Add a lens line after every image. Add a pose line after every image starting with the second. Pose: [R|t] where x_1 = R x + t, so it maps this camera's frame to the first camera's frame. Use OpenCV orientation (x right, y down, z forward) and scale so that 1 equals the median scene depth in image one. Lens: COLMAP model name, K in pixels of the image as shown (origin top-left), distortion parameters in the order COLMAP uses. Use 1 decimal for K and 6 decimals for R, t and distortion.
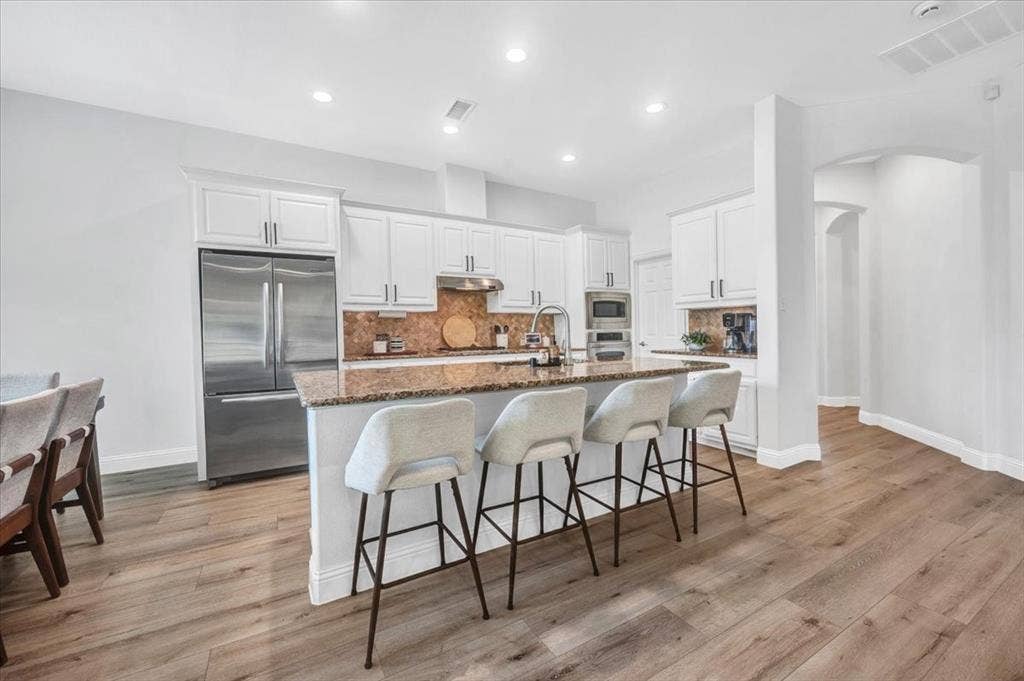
lens RADIAL K [[409.8, 0, 512.7], [0, 409.8, 337.3], [0, 0, 1]] dist [-0.001081, -0.000025]
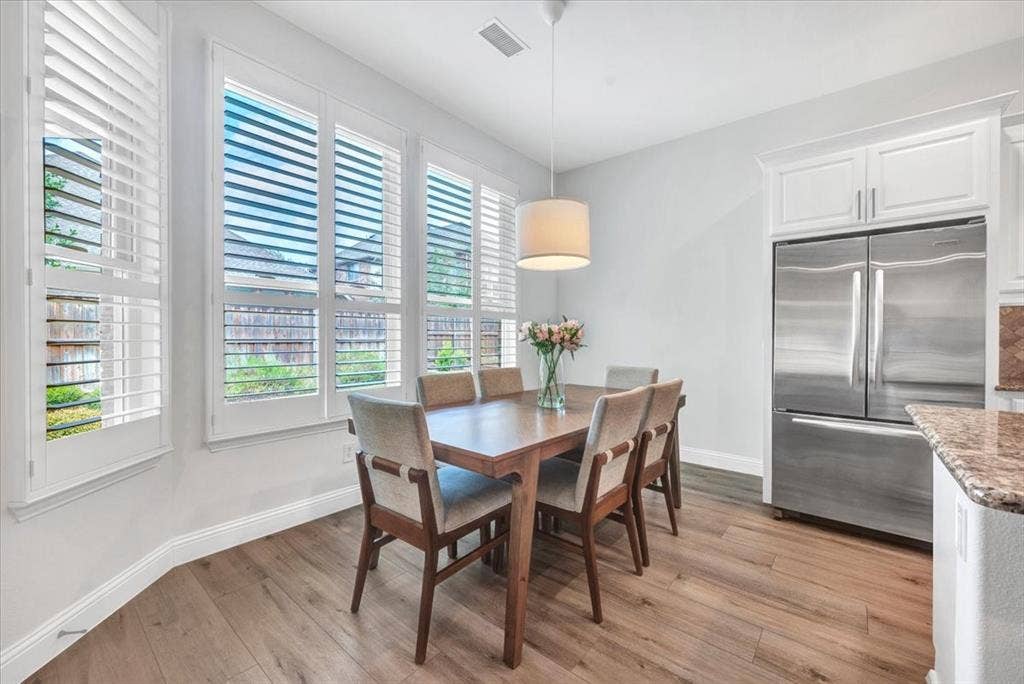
lens RADIAL K [[411.9, 0, 512.0], [0, 411.9, 342.0], [0, 0, 1]] dist [-0.000731, 0.000170]
pose [[0.350550, 0.025164, -0.936206, -0.106627], [-0.027680, 0.999481, 0.016500, -0.000937], [0.936135, 0.020130, 0.351065, 0.138334]]
